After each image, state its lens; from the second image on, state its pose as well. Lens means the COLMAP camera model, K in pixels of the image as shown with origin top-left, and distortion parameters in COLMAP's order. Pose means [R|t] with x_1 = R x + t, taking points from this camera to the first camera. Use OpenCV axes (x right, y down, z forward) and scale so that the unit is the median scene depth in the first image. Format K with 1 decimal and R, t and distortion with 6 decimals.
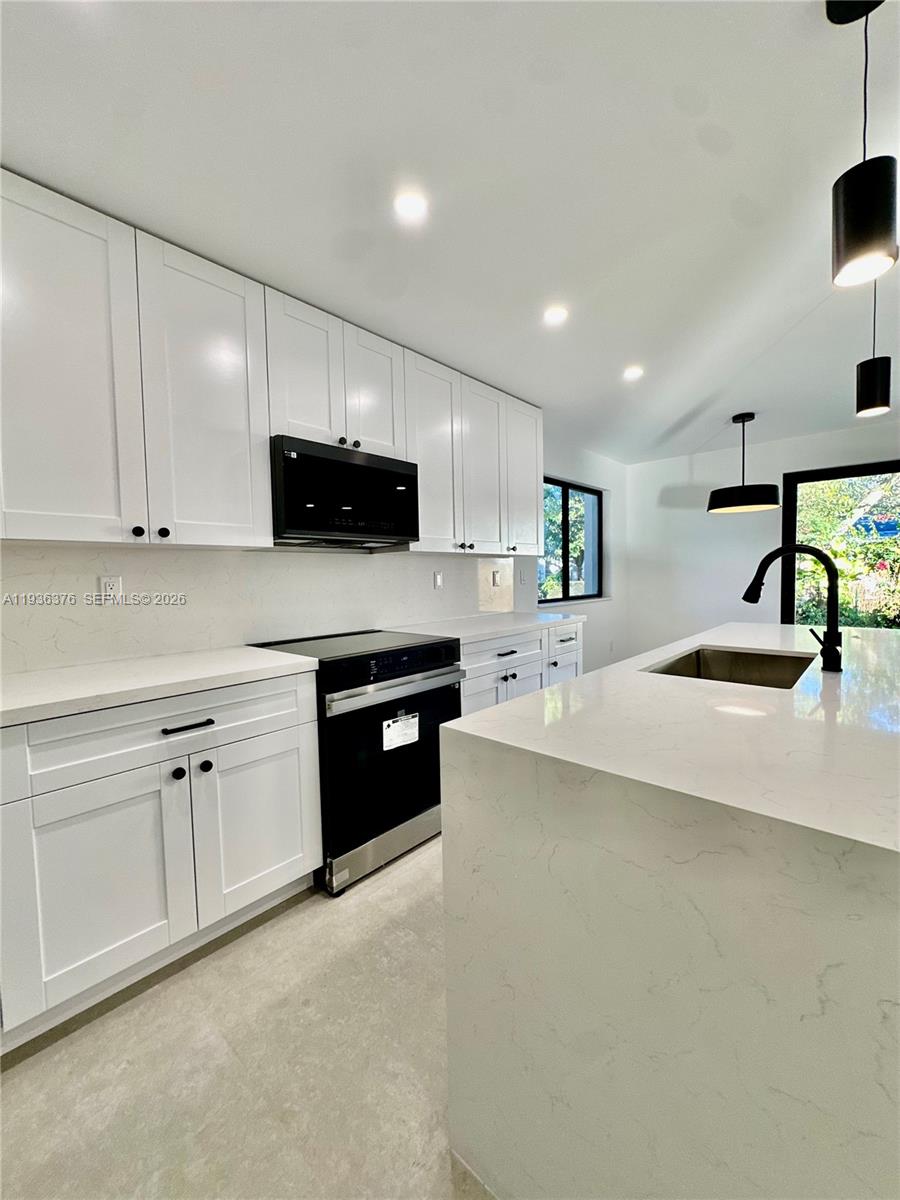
lens RADIAL K [[480.4, 0, 448.8], [0, 480.4, 598.7], [0, 0, 1]] dist [-0.006209, 0.001320]
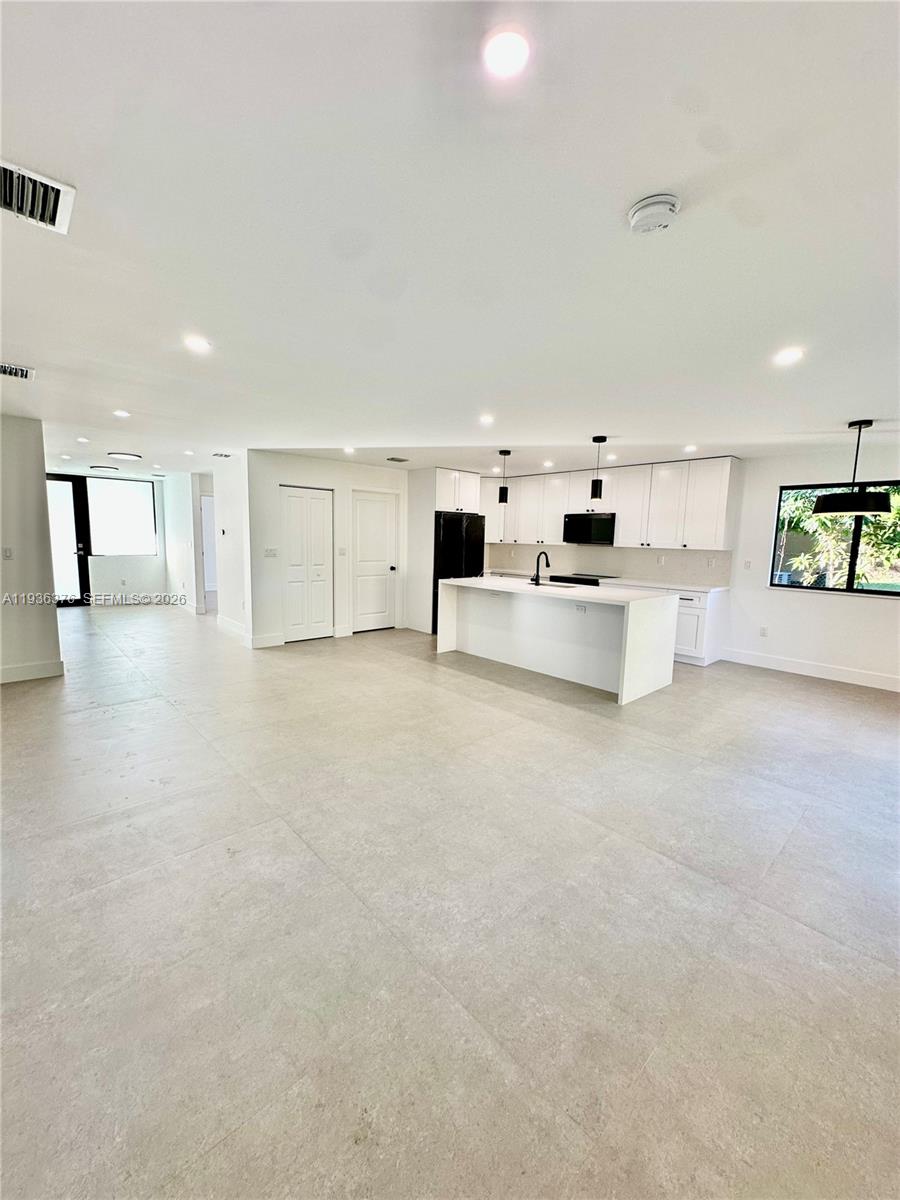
lens RADIAL K [[480.4, 0, 448.8], [0, 480.4, 598.7], [0, 0, 1]] dist [-0.006209, 0.001320]
pose [[-0.085324, 0.143065, -0.986029, 2.739543], [-0.069997, 0.986332, 0.149166, -0.155692], [0.993891, 0.081746, -0.074144, 0.360081]]
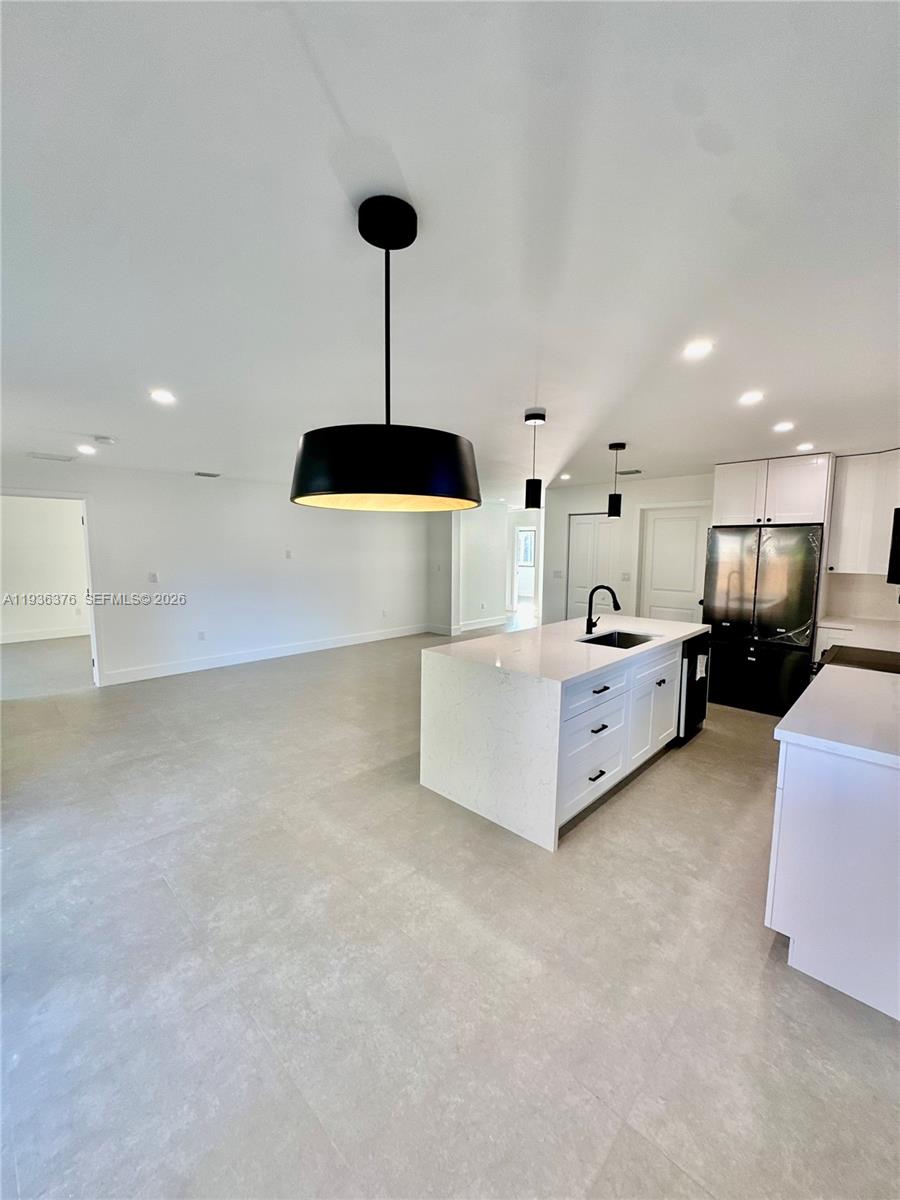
lens RADIAL K [[480.4, 0, 448.8], [0, 480.4, 598.7], [0, 0, 1]] dist [-0.006209, 0.001320]
pose [[-0.999382, 0.010071, 0.033667, 0.879625], [0.015244, 0.987462, 0.157117, -0.272020], [-0.031663, 0.157533, -0.987006, 2.128513]]
